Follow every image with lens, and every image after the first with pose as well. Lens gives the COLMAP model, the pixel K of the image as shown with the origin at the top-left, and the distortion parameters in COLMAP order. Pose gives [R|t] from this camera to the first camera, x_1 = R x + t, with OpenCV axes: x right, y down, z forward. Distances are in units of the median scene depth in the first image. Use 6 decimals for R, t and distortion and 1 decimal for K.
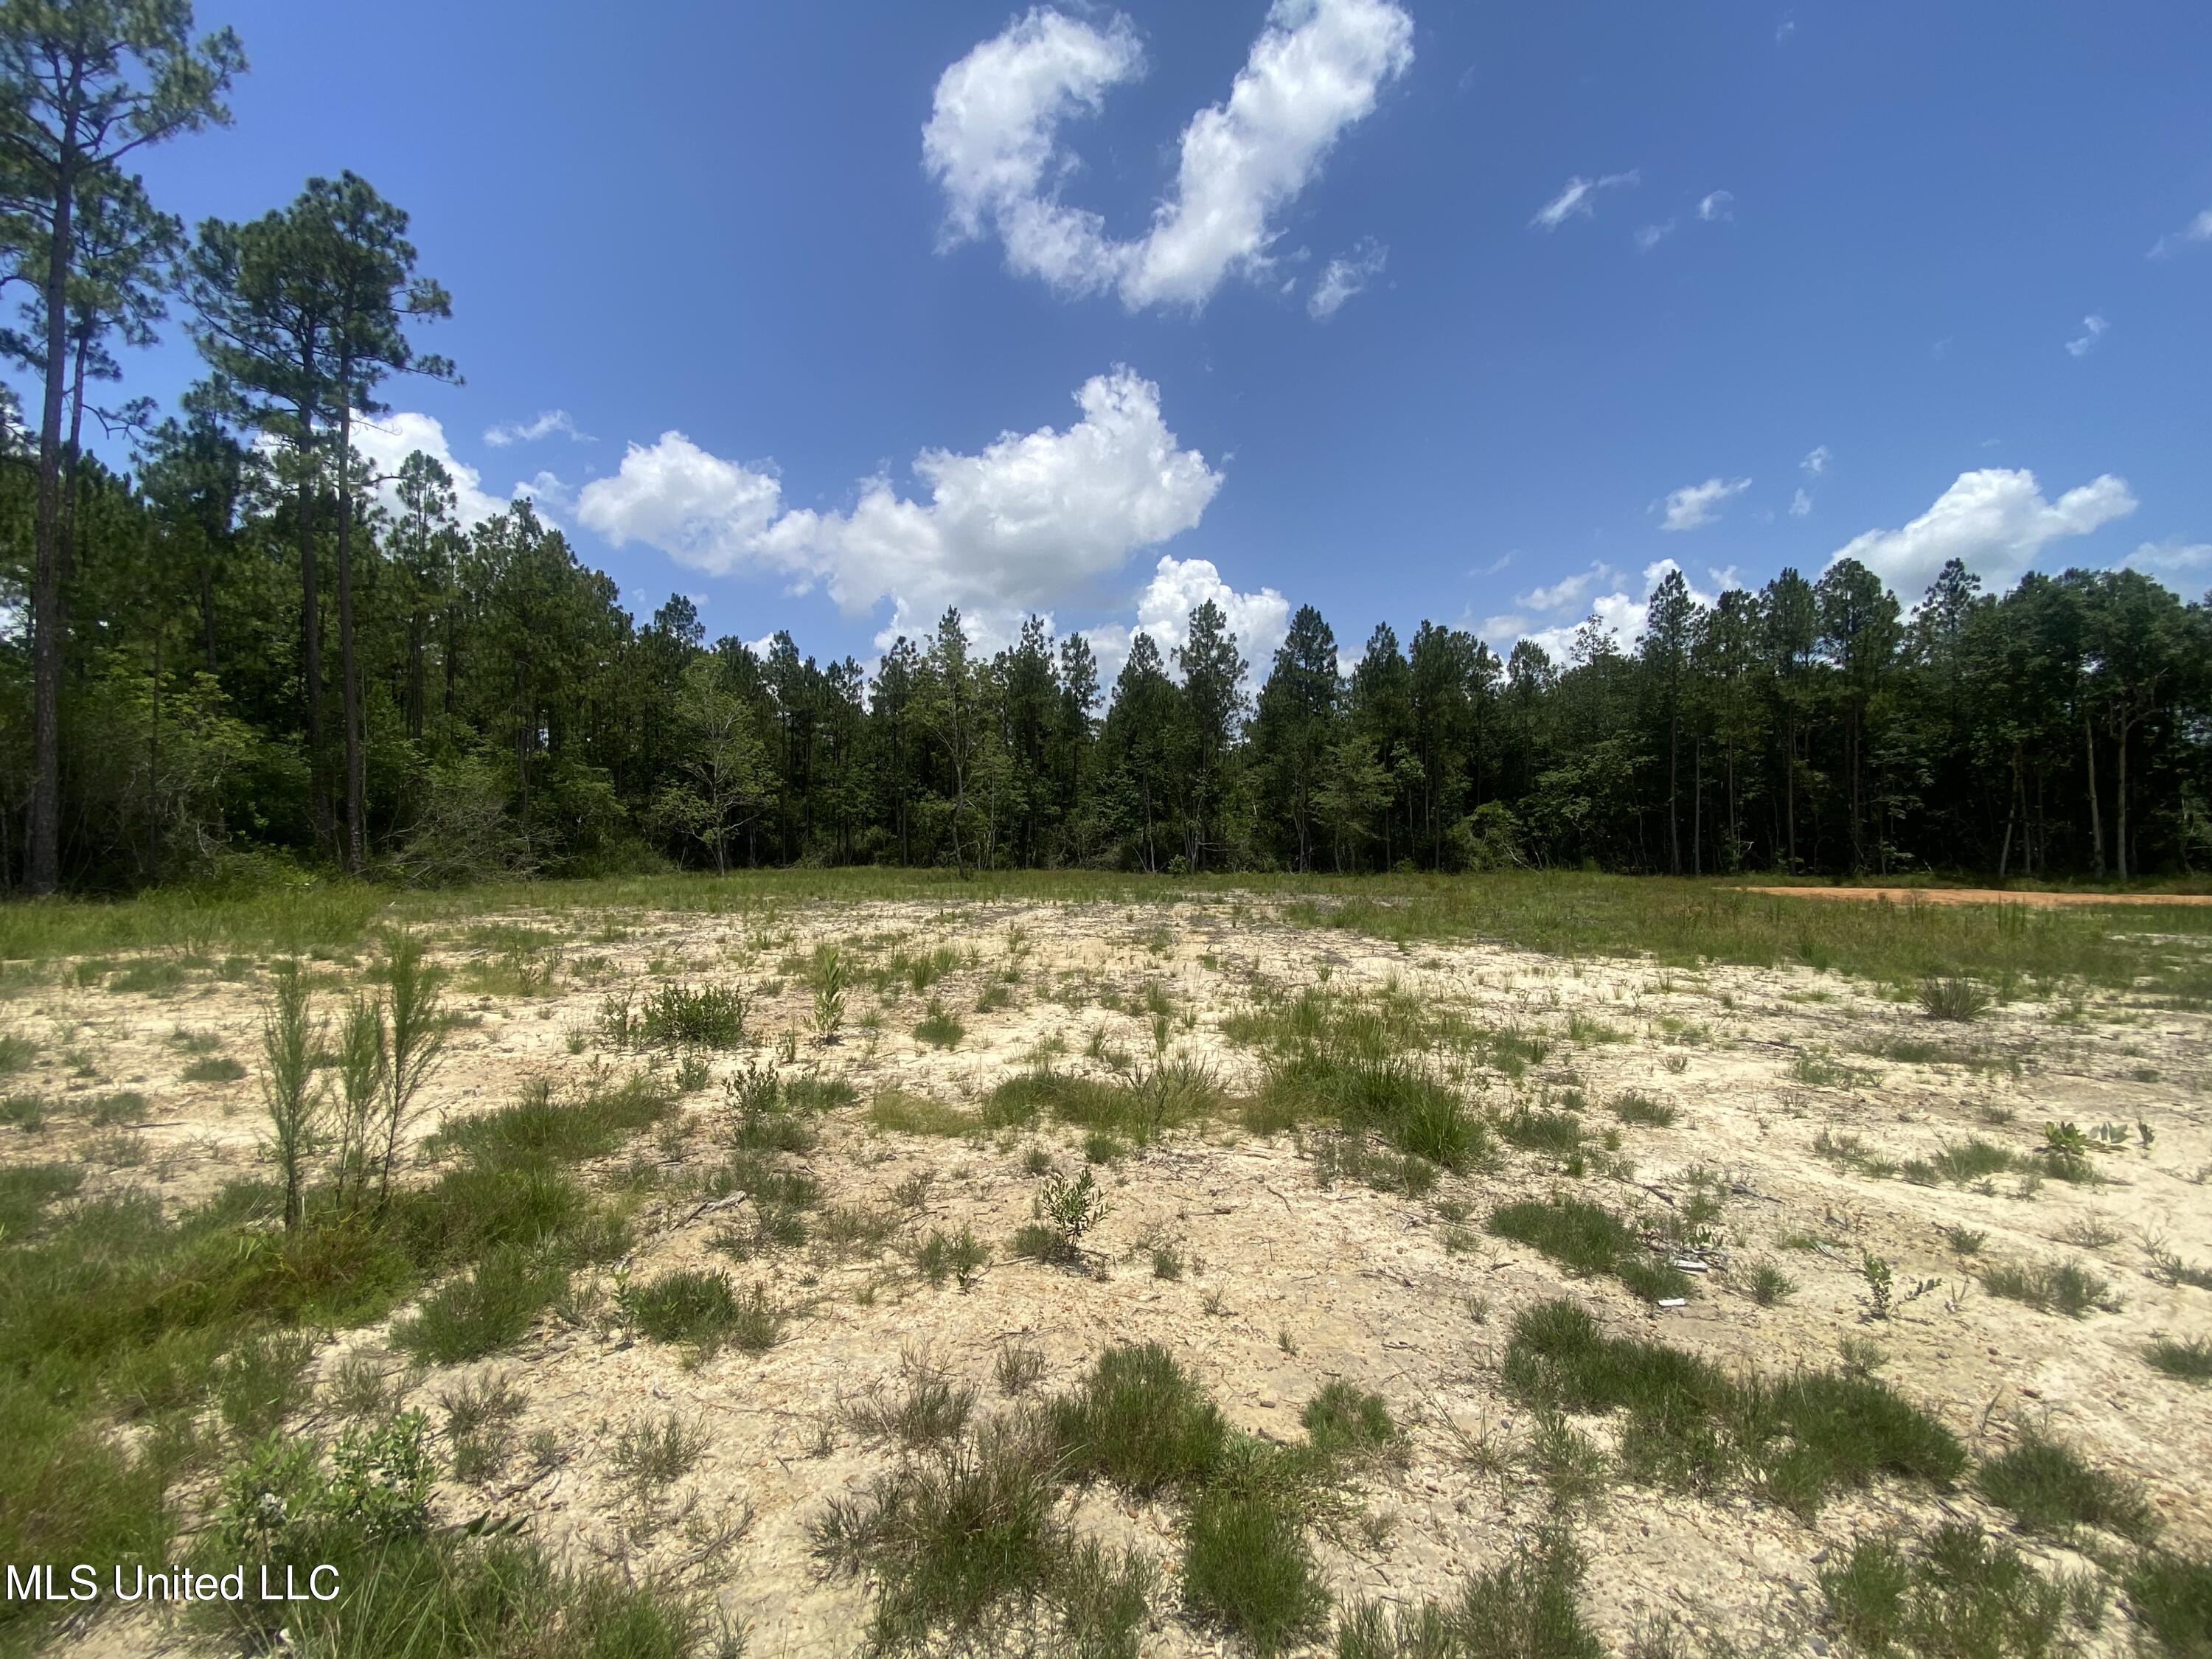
lens RADIAL K [[873.5, 0, 1099.5], [0, 873.5, 805.5], [0, 0, 1]] dist [0.031737, -0.023842]
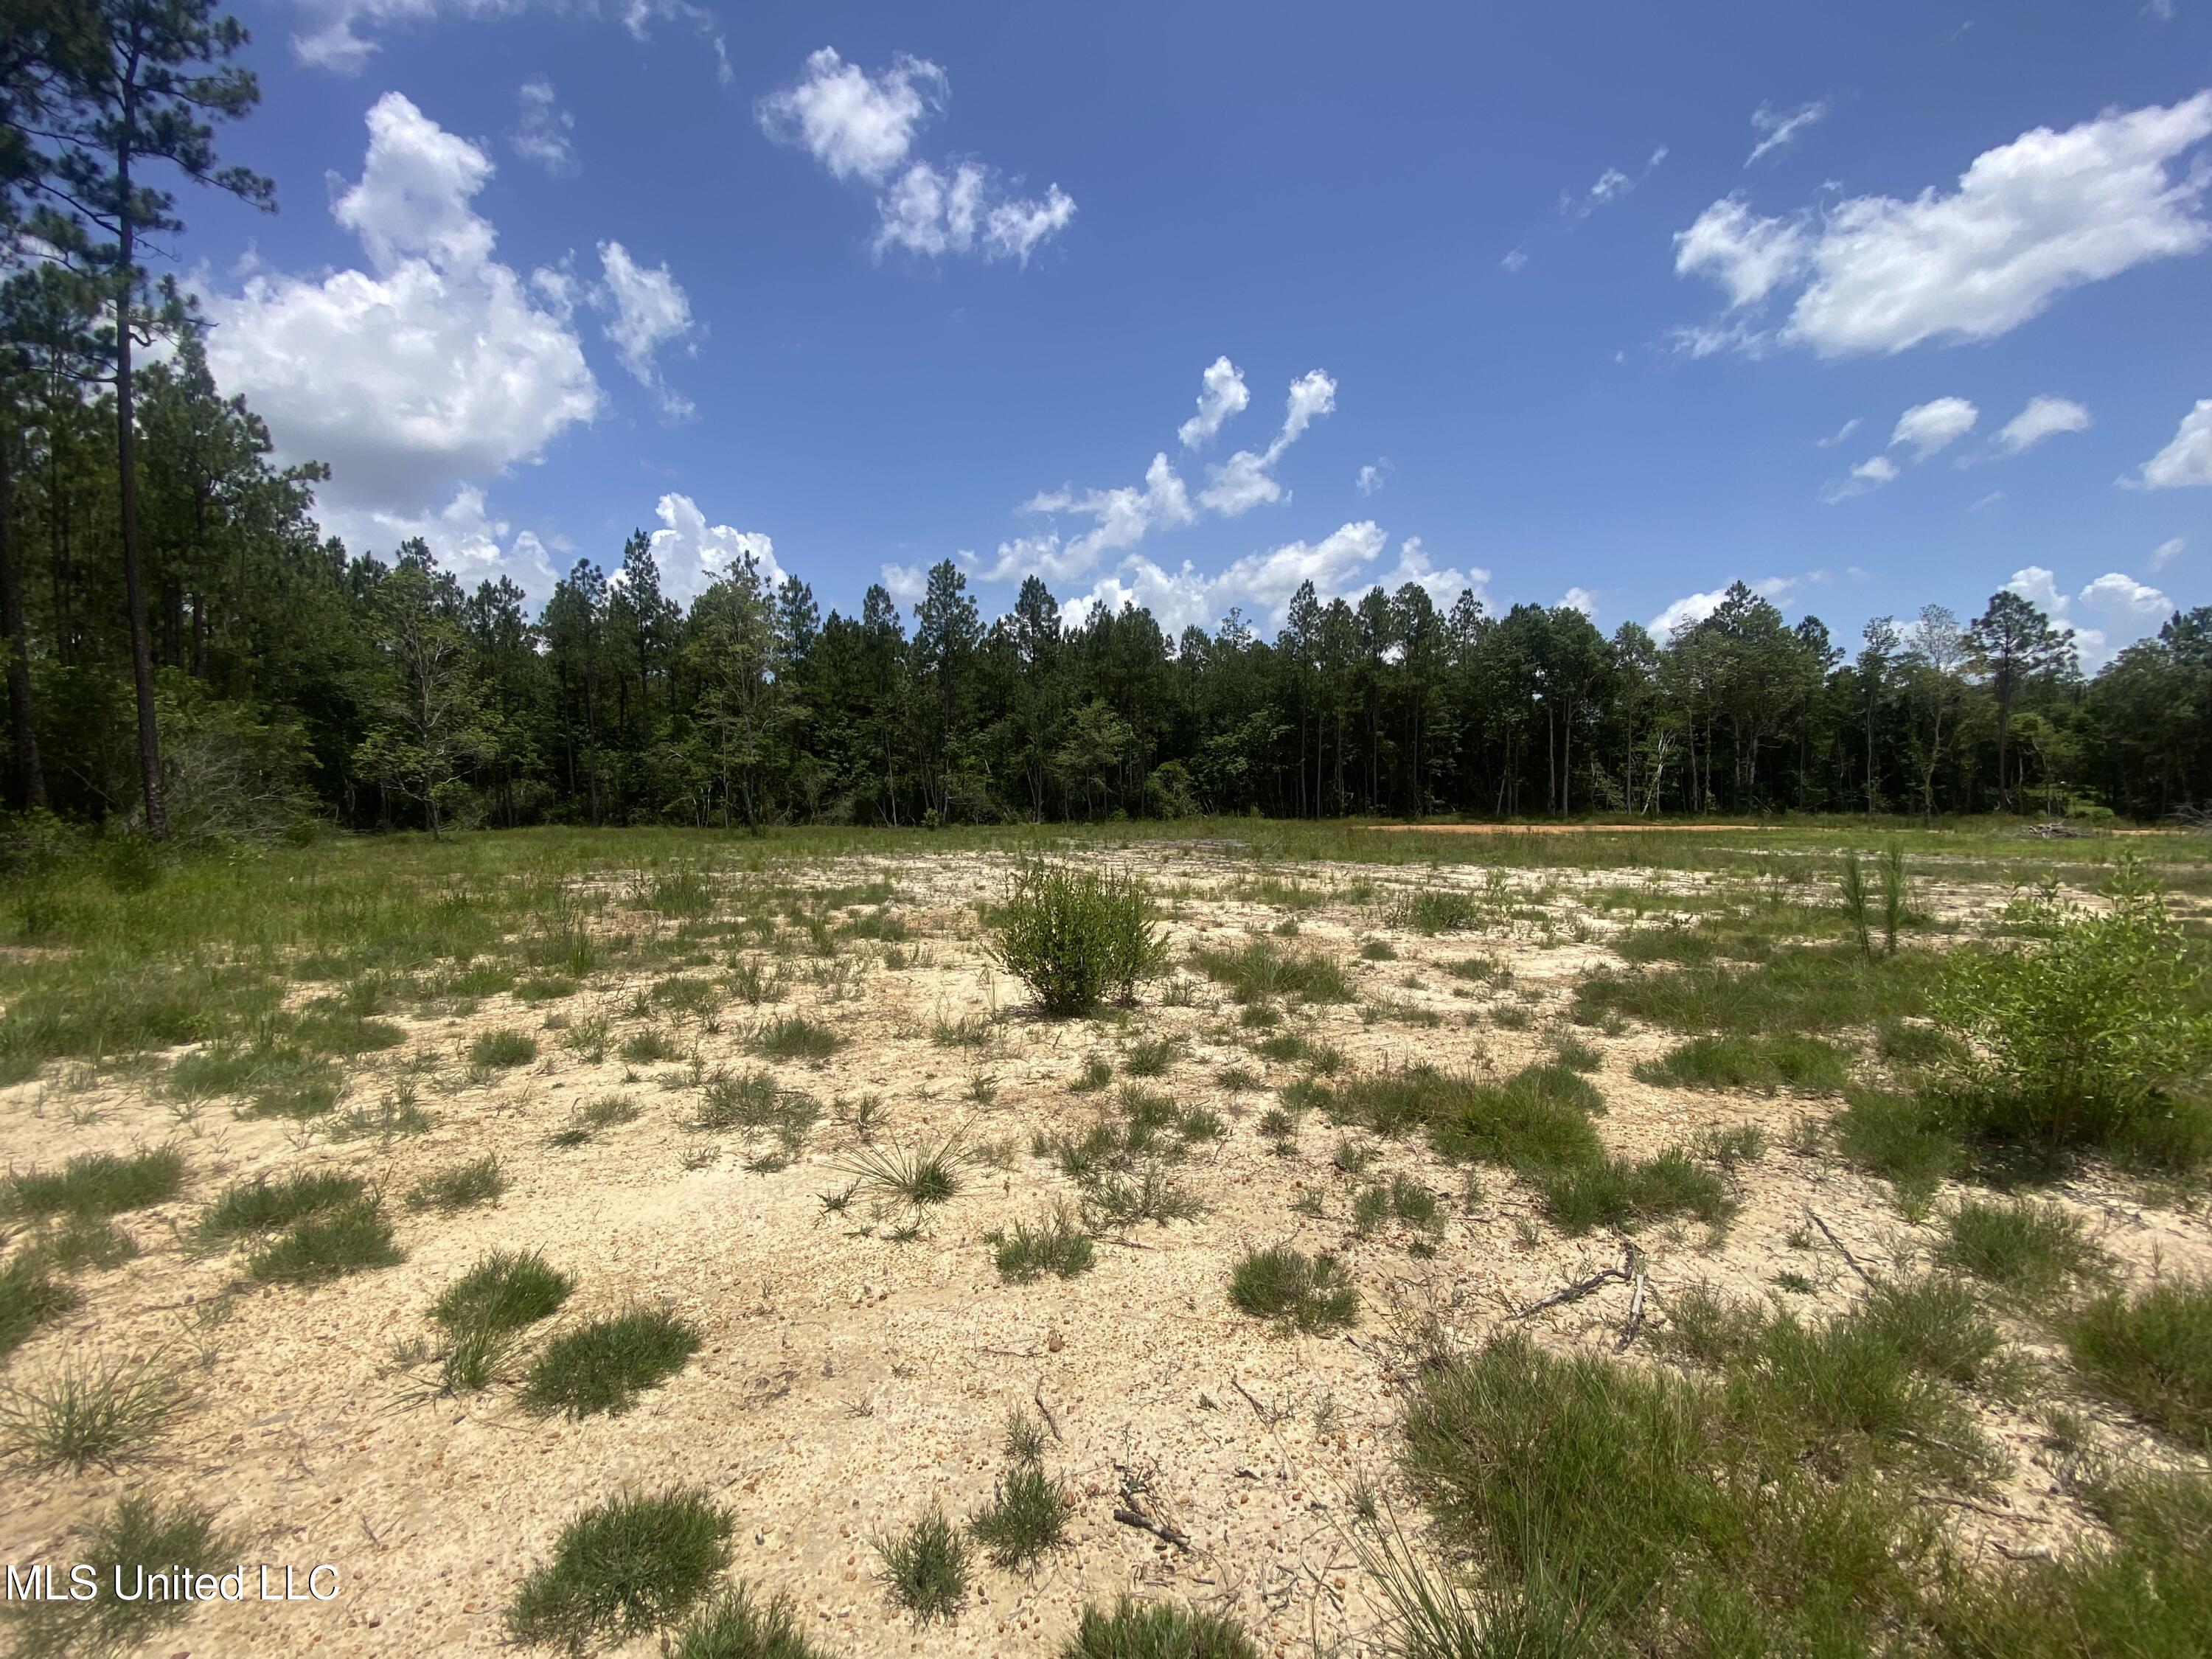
lens RADIAL K [[879.6, 0, 1106.0], [0, 879.6, 829.5], [0, 0, 1]] dist [-0.000205, -0.008026]
pose [[0.892983, -0.022627, 0.449521, -0.181511], [-0.012951, 0.997030, 0.075914, -0.000038], [-0.449904, -0.073611, 0.890038, -0.022866]]
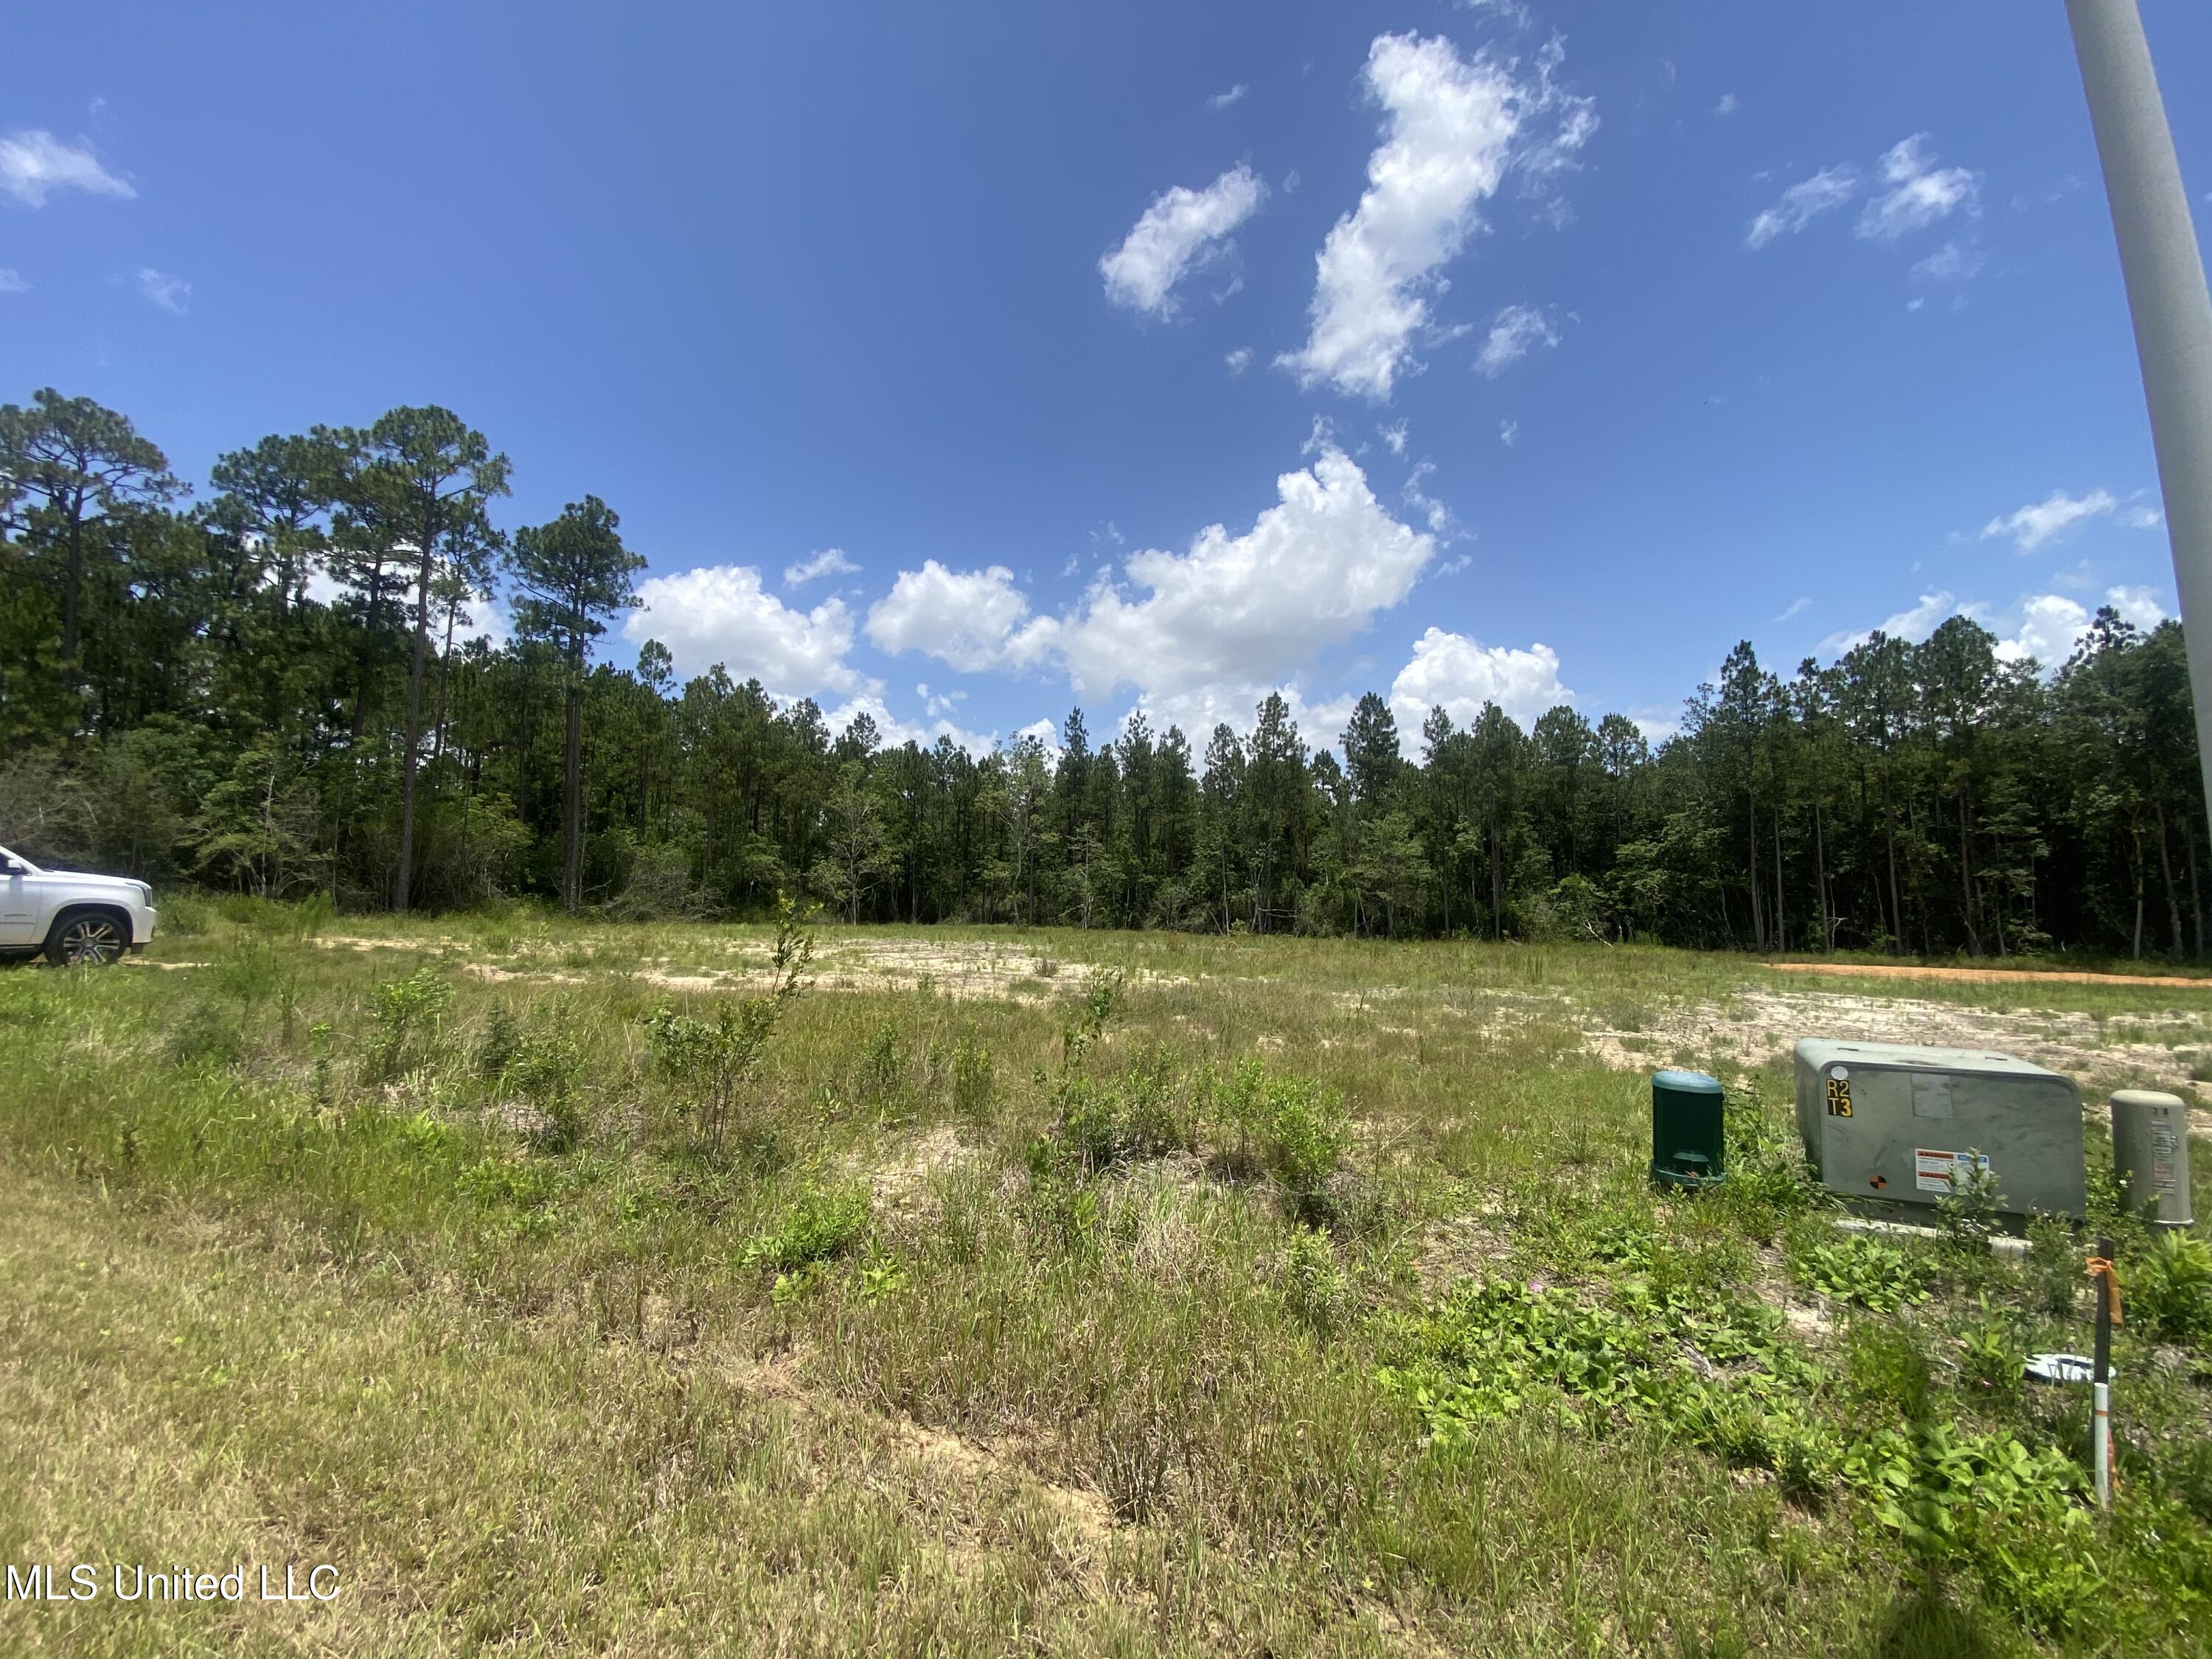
lens RADIAL K [[879.6, 0, 1106.0], [0, 879.6, 829.5], [0, 0, 1]] dist [-0.000205, -0.008026]
pose [[0.961039, -0.011840, -0.276159, 0.226504], [-0.004593, 0.998260, -0.058783, 0.005879], [0.276374, 0.057761, 0.959313, -0.125381]]
